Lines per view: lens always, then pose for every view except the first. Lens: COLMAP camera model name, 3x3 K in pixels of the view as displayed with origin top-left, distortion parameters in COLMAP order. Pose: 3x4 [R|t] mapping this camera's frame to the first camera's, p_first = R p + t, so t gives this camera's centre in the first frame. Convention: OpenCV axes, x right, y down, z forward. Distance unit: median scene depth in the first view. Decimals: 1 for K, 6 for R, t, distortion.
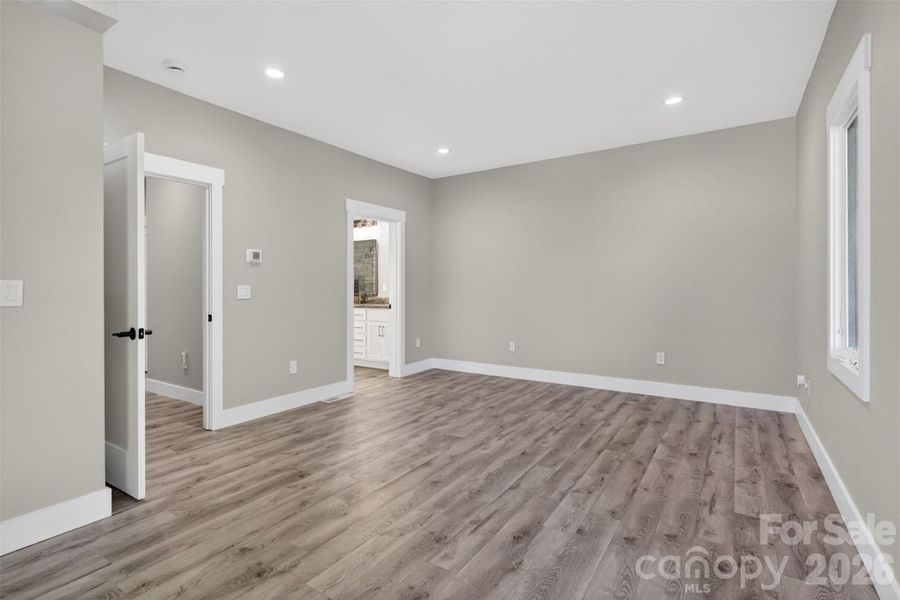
lens RADIAL K [[433.5, 0, 447.9], [0, 433.5, 288.4], [0, 0, 1]] dist [0.002650, 0.000356]
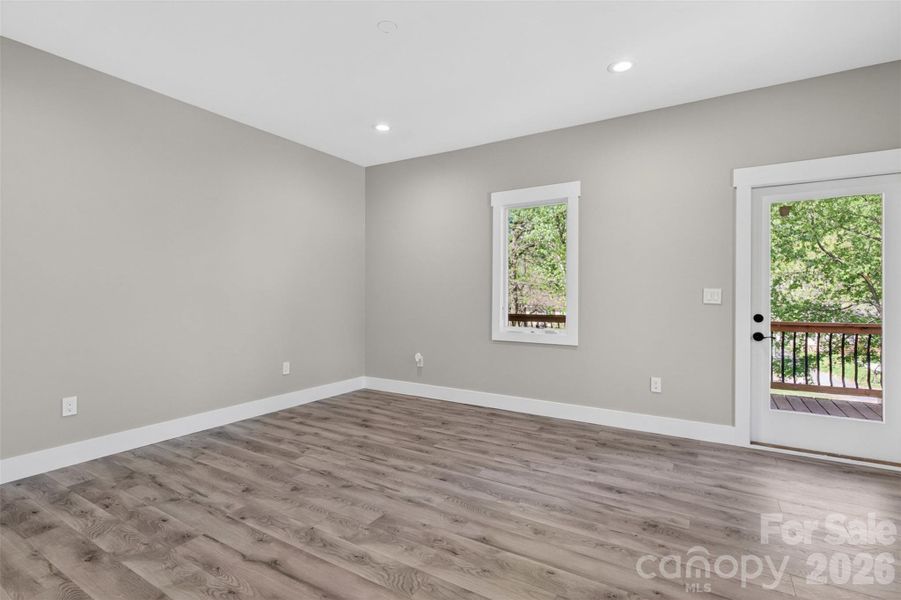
lens RADIAL K [[434.0, 0, 448.4], [0, 434.0, 288.4], [0, 0, 1]] dist [0.002650, 0.000356]
pose [[-0.036044, 0.014815, 0.999240, -0.716092], [-0.001523, 0.999888, -0.014880, -0.001125], [-0.999349, -0.002058, -0.036018, 1.005811]]
